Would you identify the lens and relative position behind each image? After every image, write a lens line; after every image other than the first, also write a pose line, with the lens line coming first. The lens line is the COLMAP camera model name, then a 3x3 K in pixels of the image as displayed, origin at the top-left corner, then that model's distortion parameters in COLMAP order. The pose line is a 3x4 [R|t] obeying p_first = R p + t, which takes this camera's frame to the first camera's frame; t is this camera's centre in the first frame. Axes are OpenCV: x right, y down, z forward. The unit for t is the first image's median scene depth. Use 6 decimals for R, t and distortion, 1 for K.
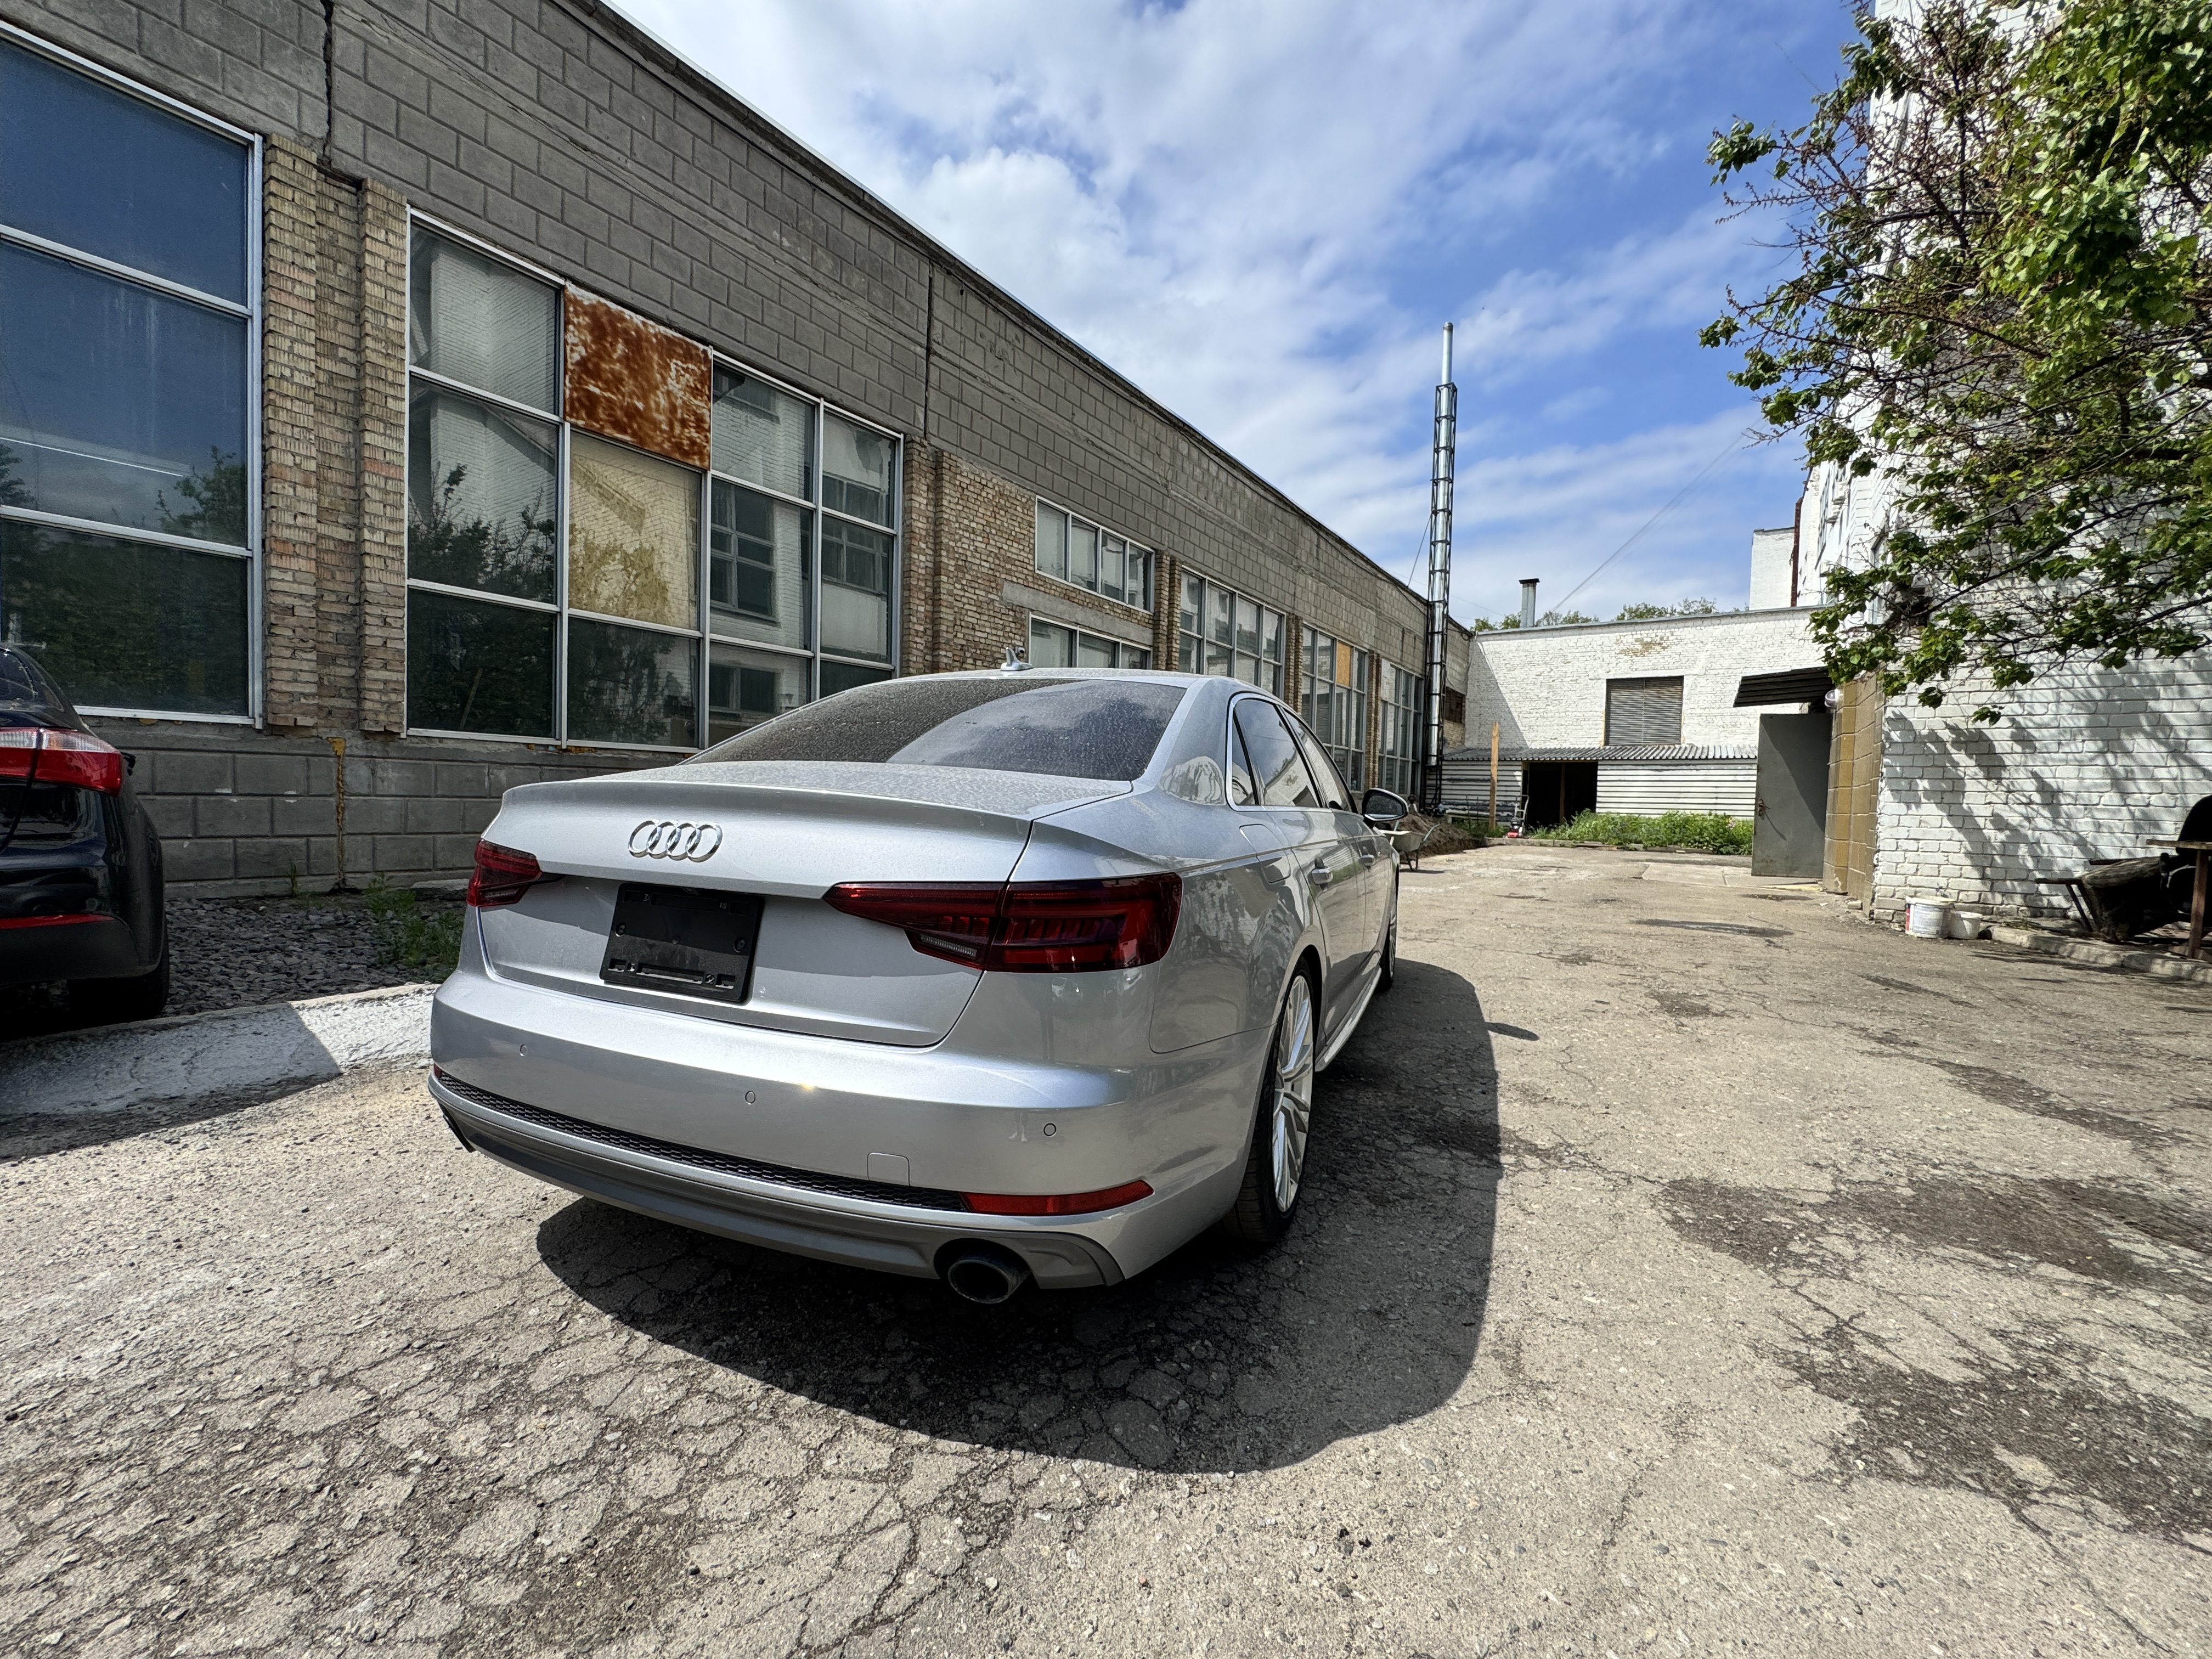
lens RADIAL K [[883.5, 0, 1103.2], [0, 883.5, 830.6], [0, 0, 1]] dist [-0.003338, -0.000023]
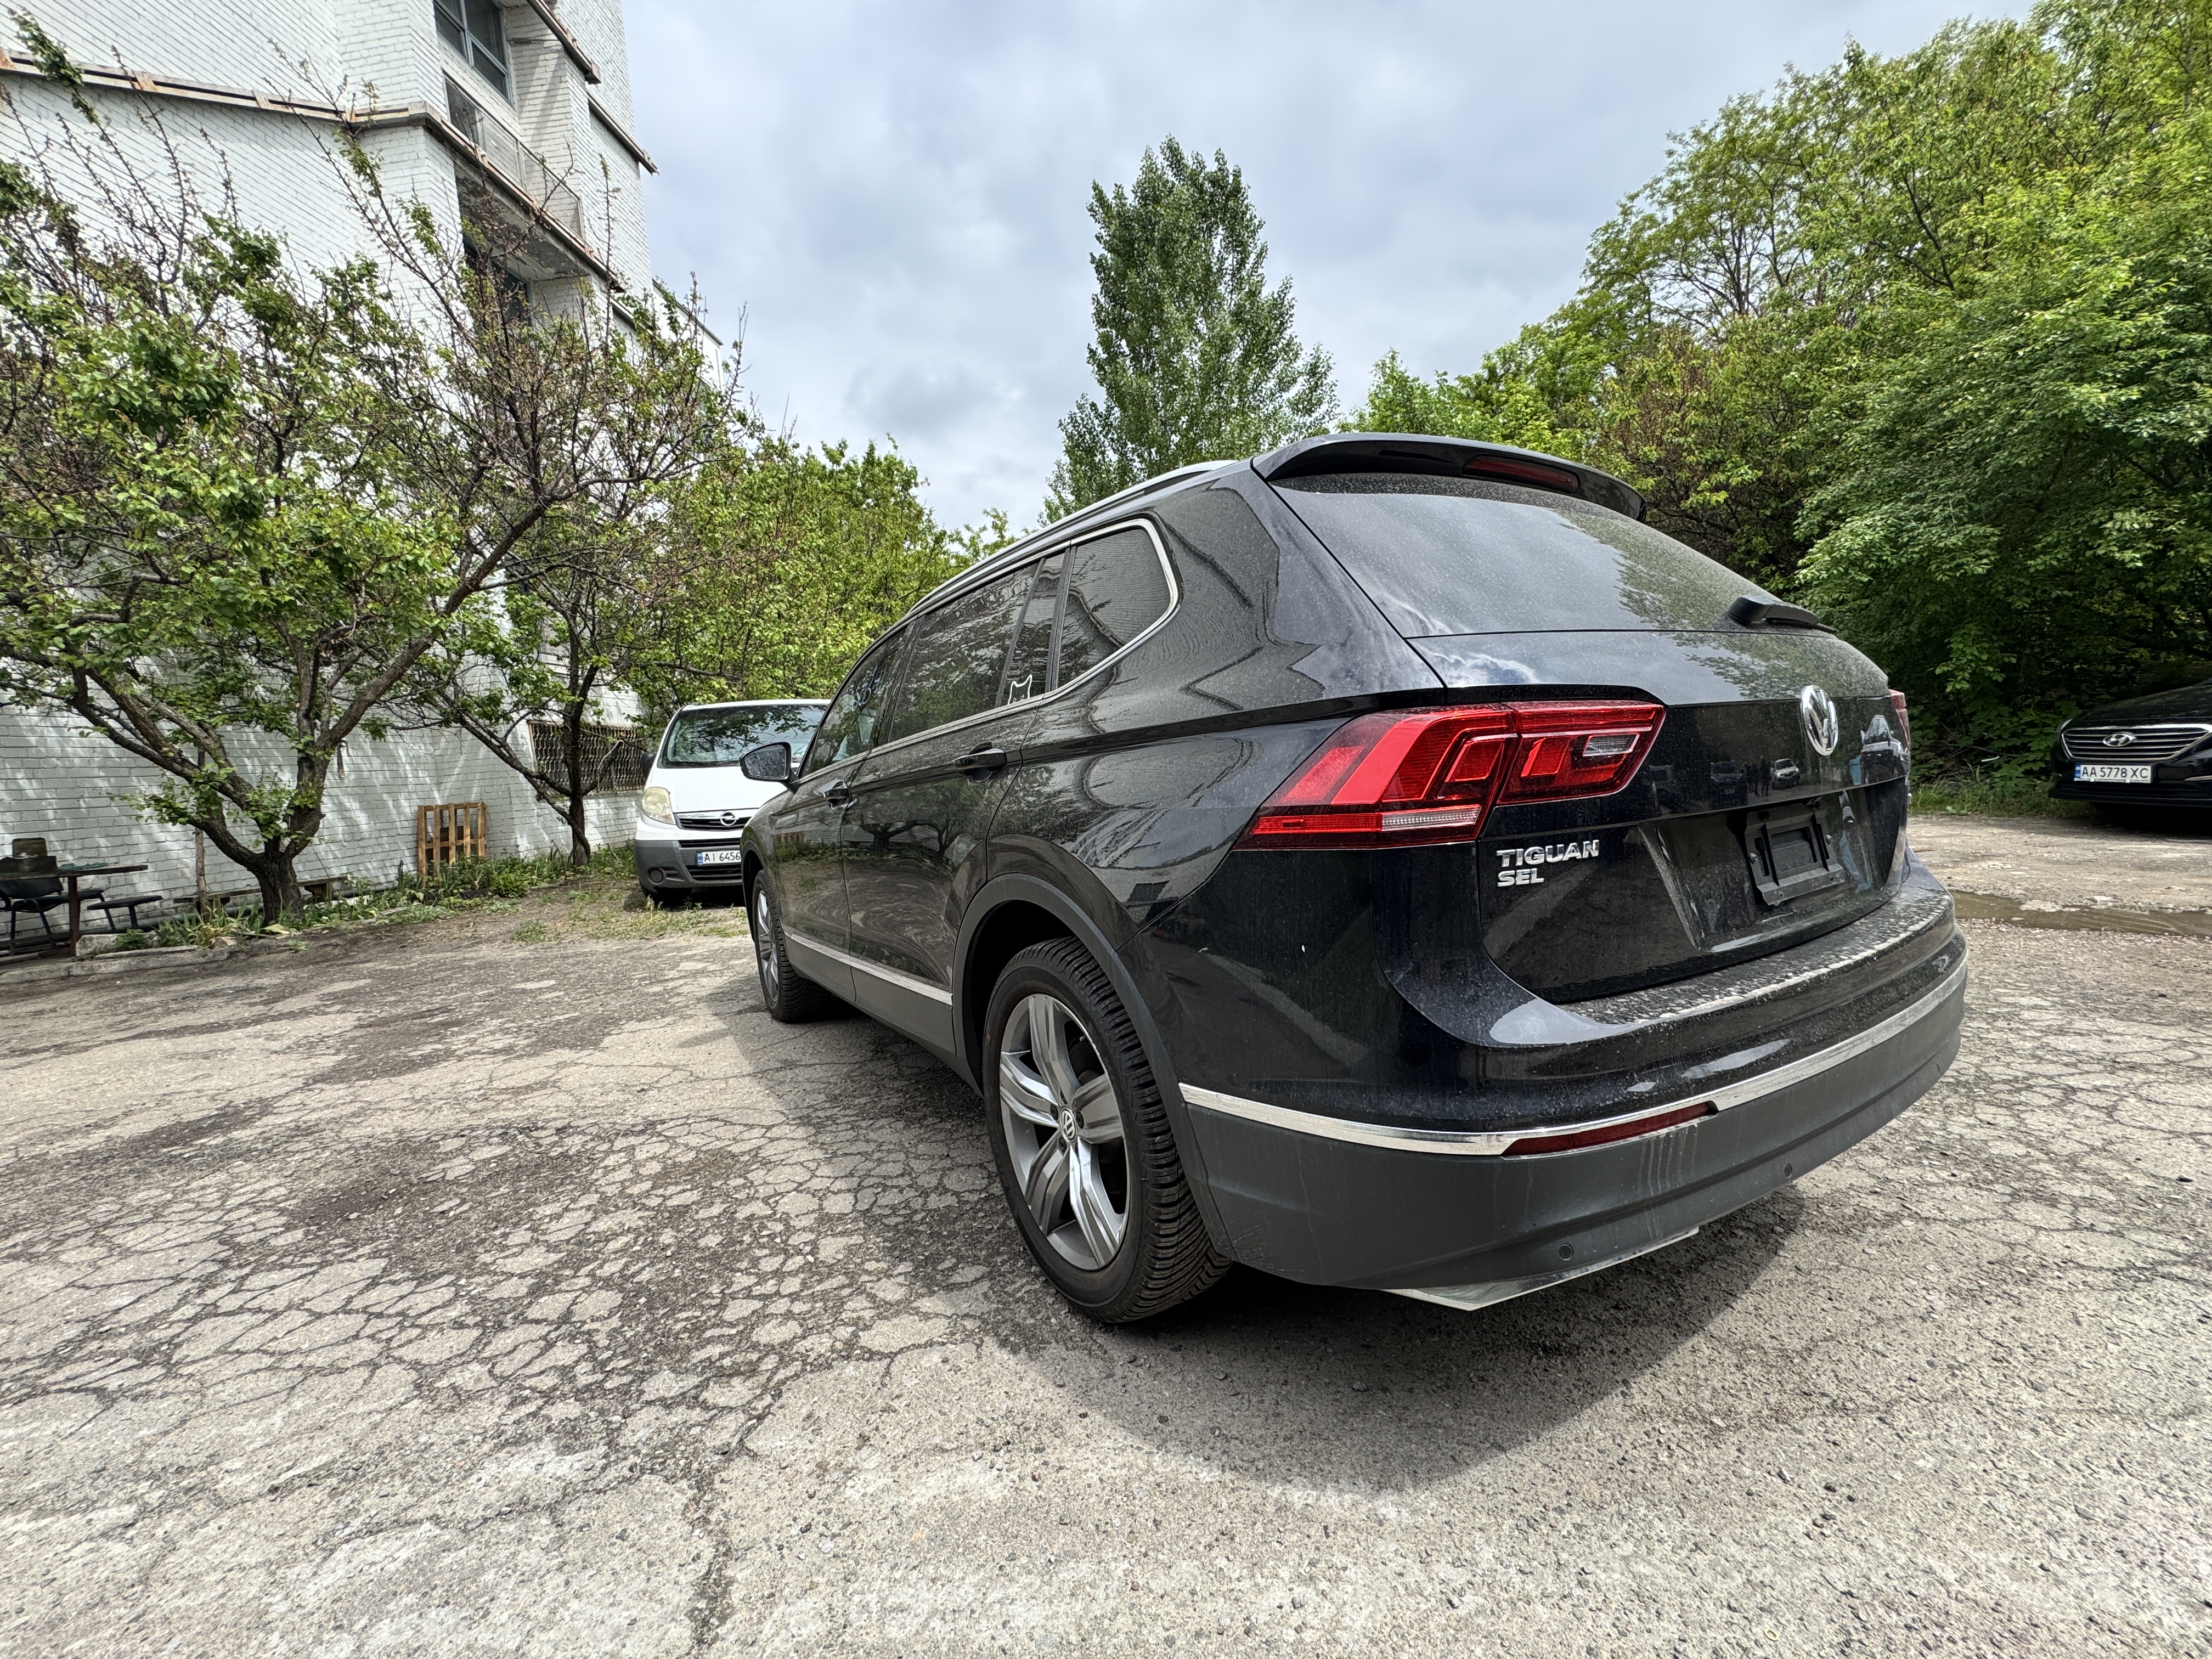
lens RADIAL K [[883.5, 0, 1108.5], [0, 883.5, 826.8], [0, 0, 1]] dist [-0.003338, -0.000023]
pose [[-0.515098, -0.048585, 0.855753, -0.374762], [0.099713, 0.988217, 0.116125, -0.024314], [-0.851312, 0.145145, -0.504184, 0.139219]]
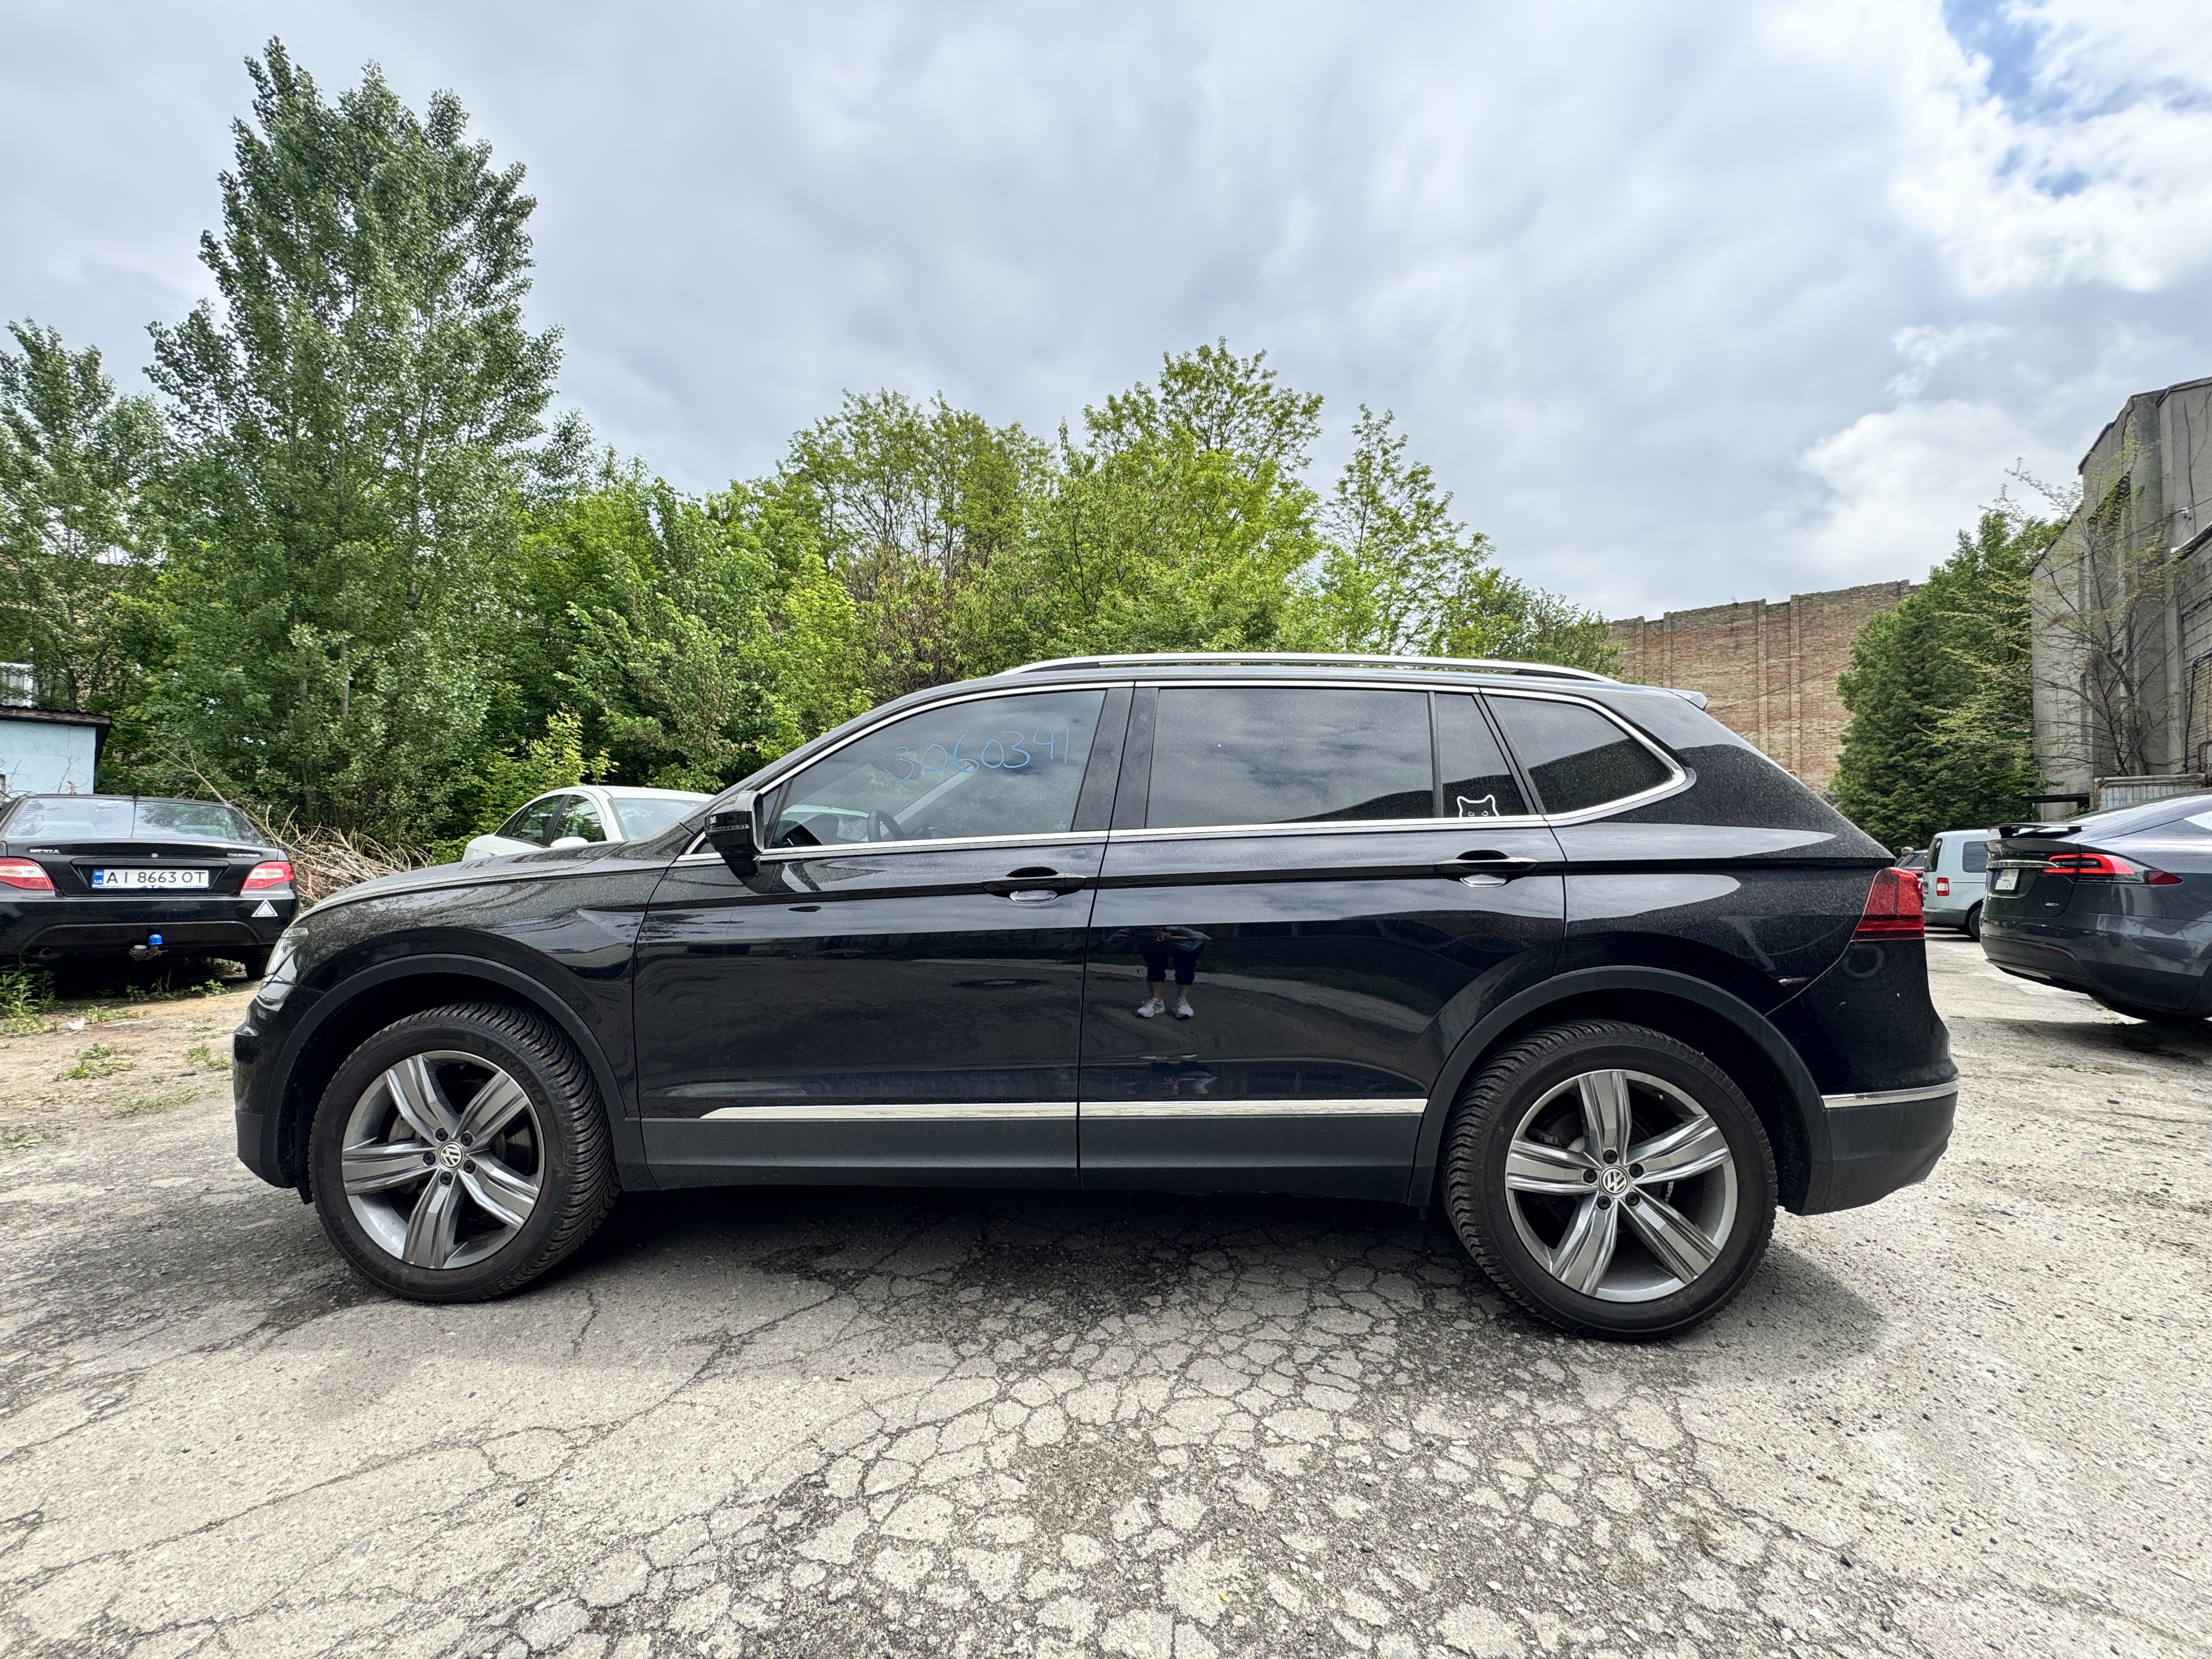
lens RADIAL K [[883.5, 0, 1105.3], [0, 883.5, 828.8], [0, 0, 1]] dist [-0.003338, -0.000023]
pose [[-0.997410, -0.039634, 0.060016, -0.079928], [-0.039336, 0.999207, 0.006135, -0.025526], [-0.060212, 0.003759, -0.998179, 0.296997]]
